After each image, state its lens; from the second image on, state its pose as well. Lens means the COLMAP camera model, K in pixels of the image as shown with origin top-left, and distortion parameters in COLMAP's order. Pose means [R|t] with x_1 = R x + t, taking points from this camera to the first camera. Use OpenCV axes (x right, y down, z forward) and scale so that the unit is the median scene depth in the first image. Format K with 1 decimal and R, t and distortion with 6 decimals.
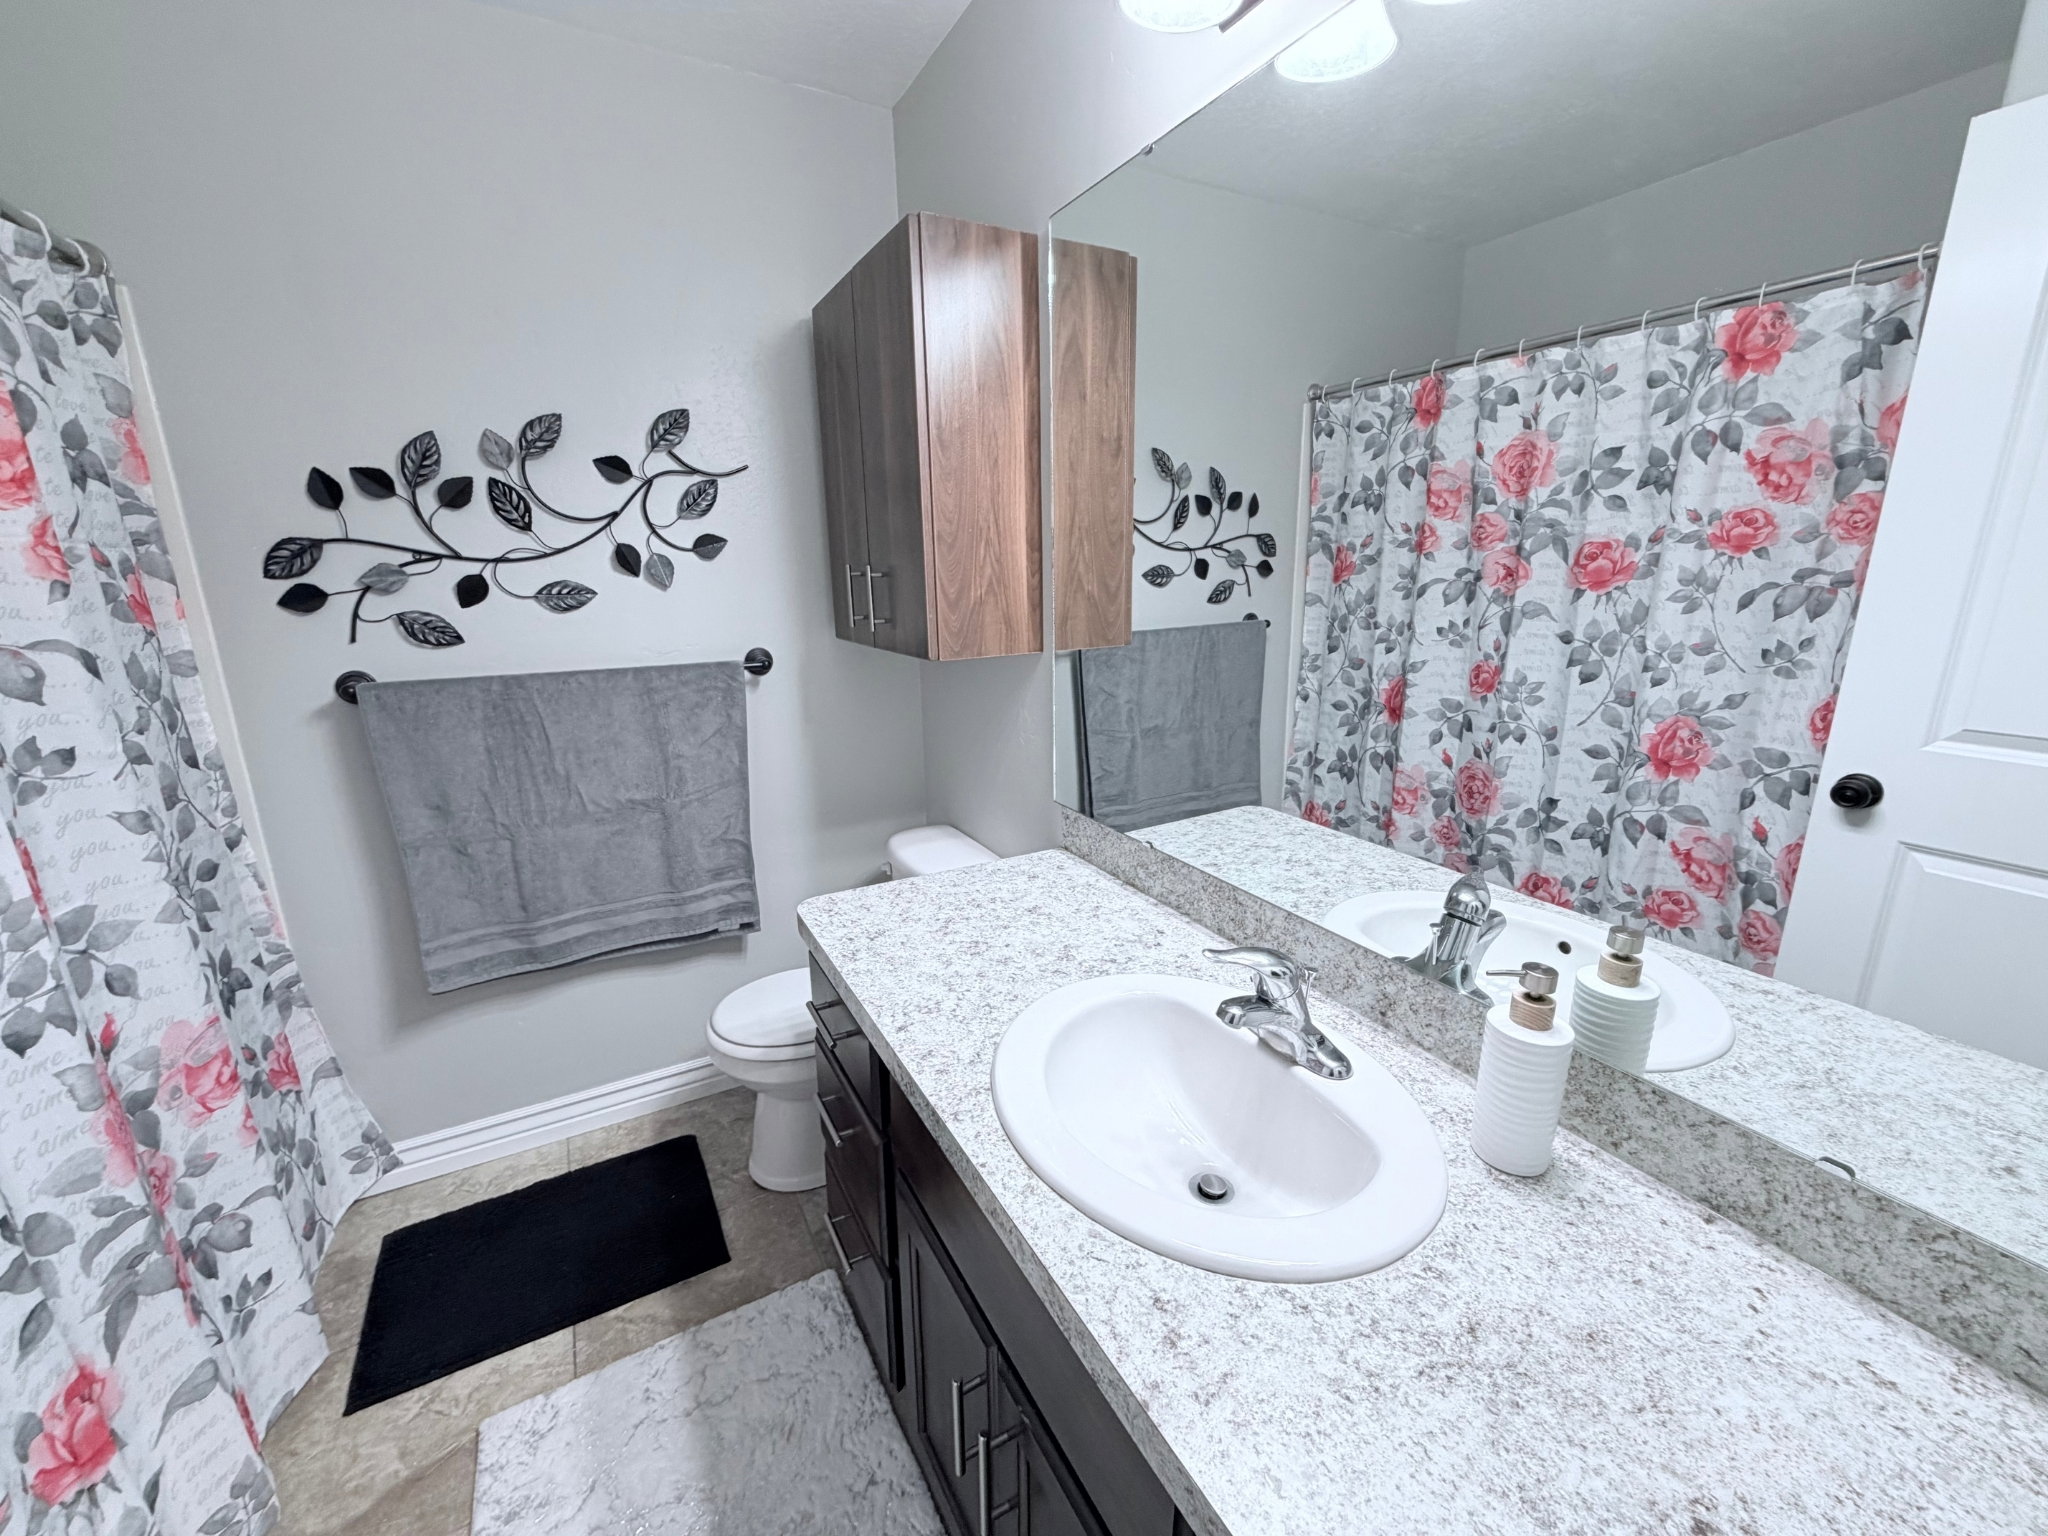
lens RADIAL K [[819.0, 0, 1019.6], [0, 819.0, 768.6], [0, 0, 1]] dist [-0.000020, 0.000533]
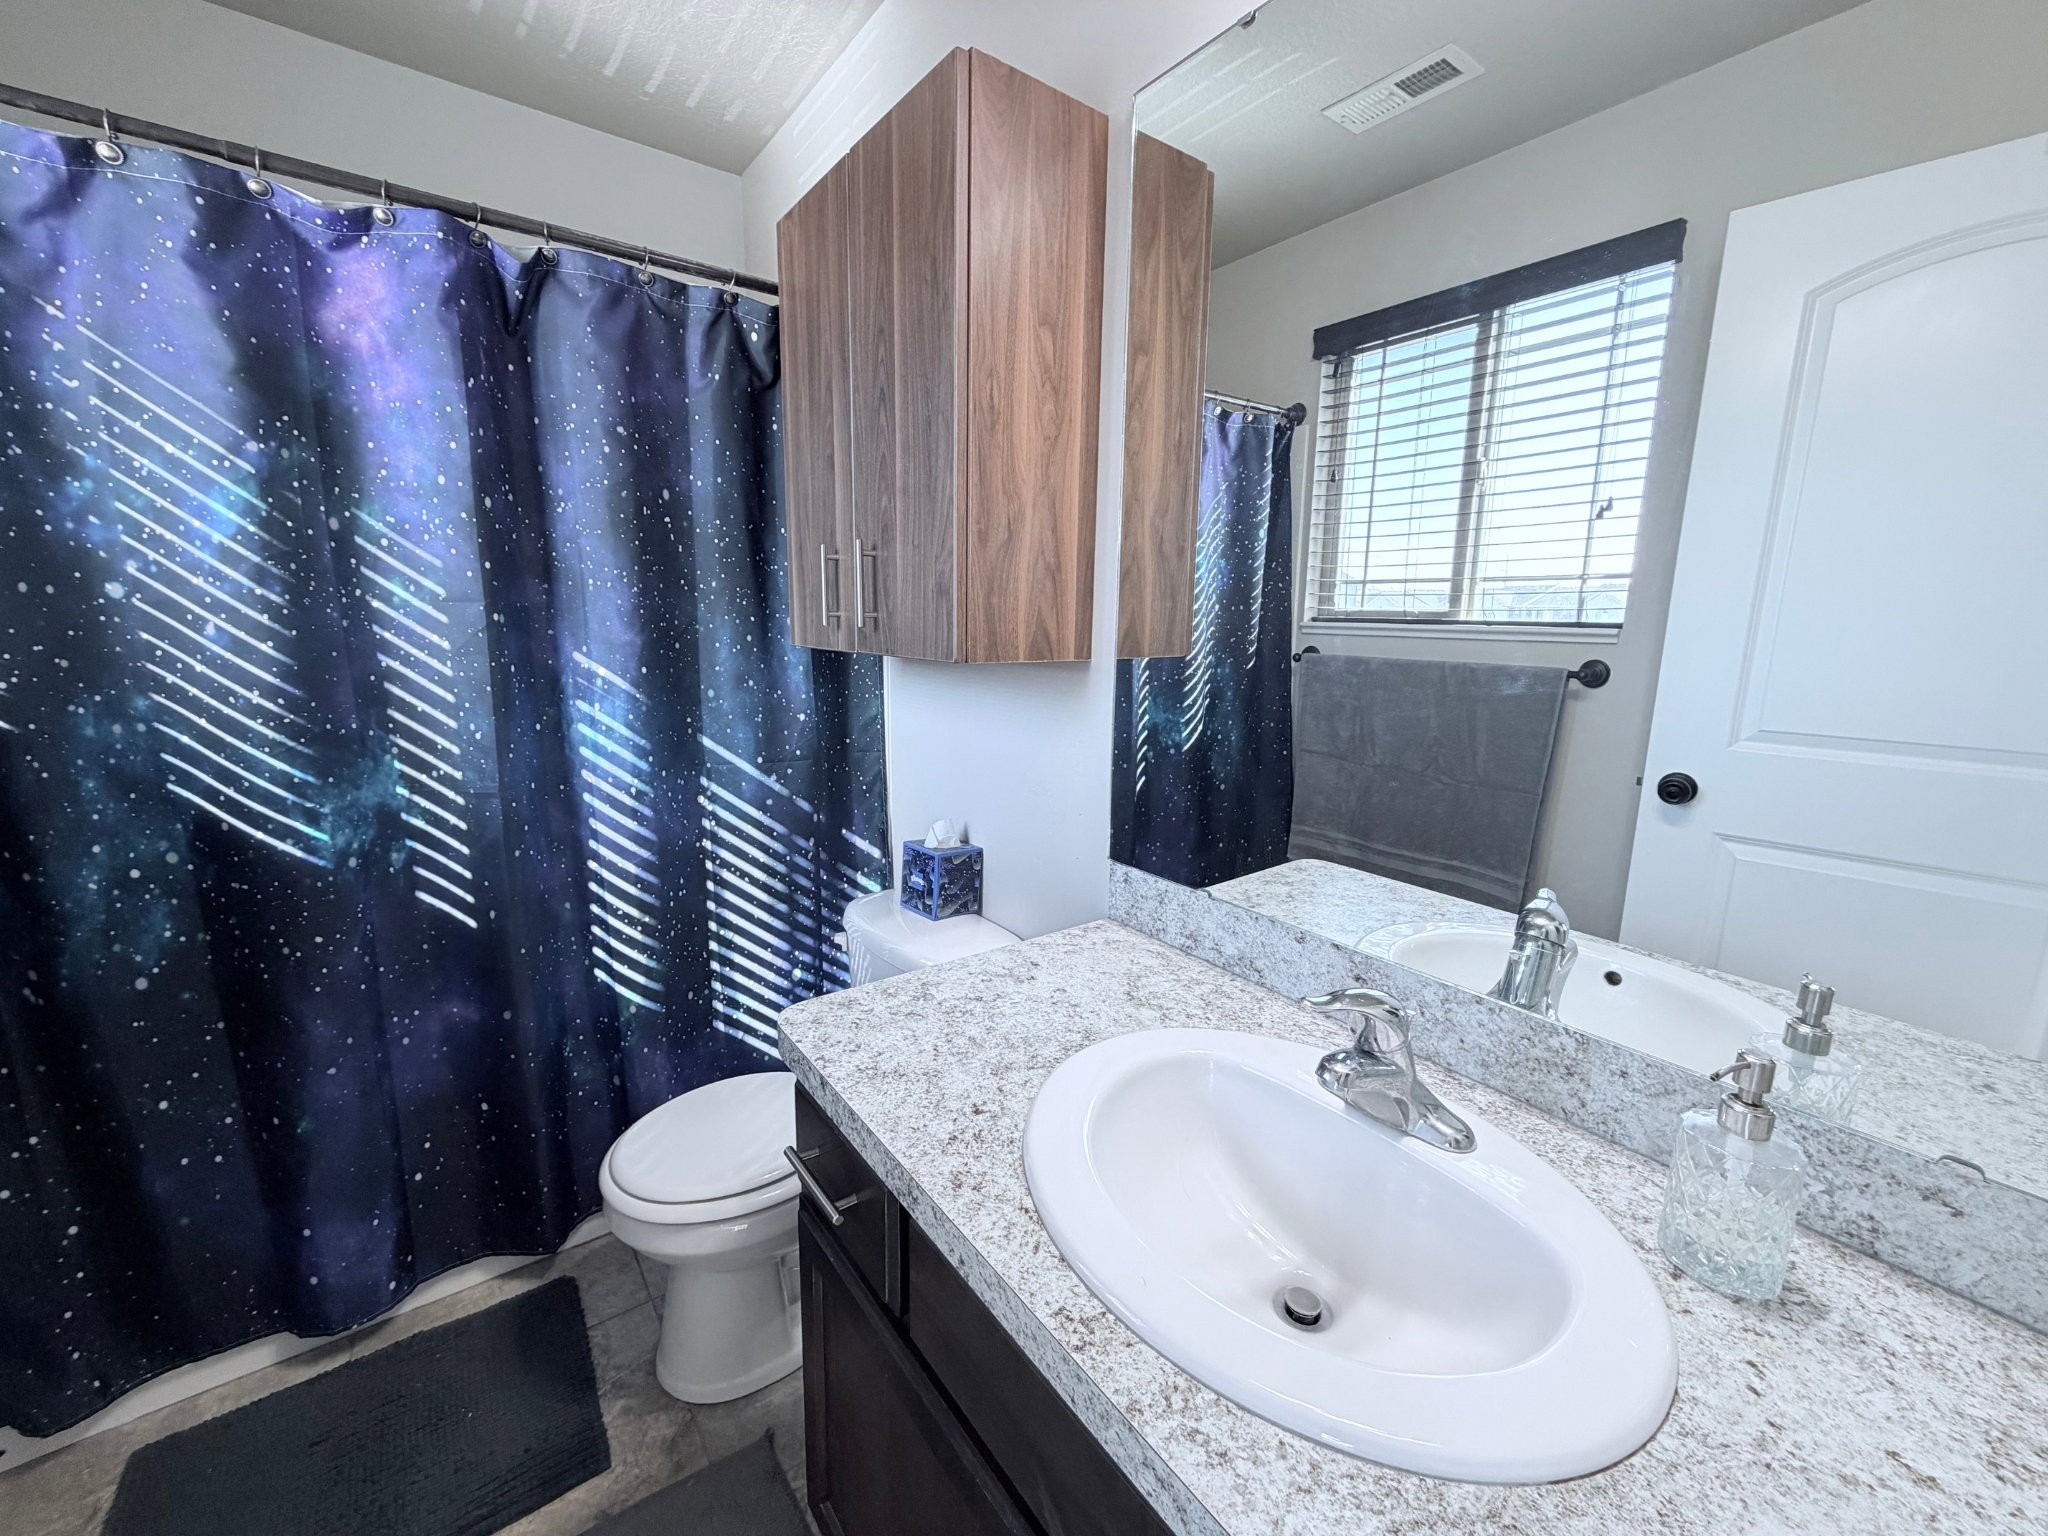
lens RADIAL K [[814.8, 0, 1024.0], [0, 814.8, 768.0], [0, 0, 1]] dist [-0.001175, -0.000441]
pose [[0.988929, 0.004815, 0.148309, 0.066642], [0.004692, 0.997959, -0.063688, 0.098704], [-0.148313, 0.063678, 0.986888, 0.288611]]
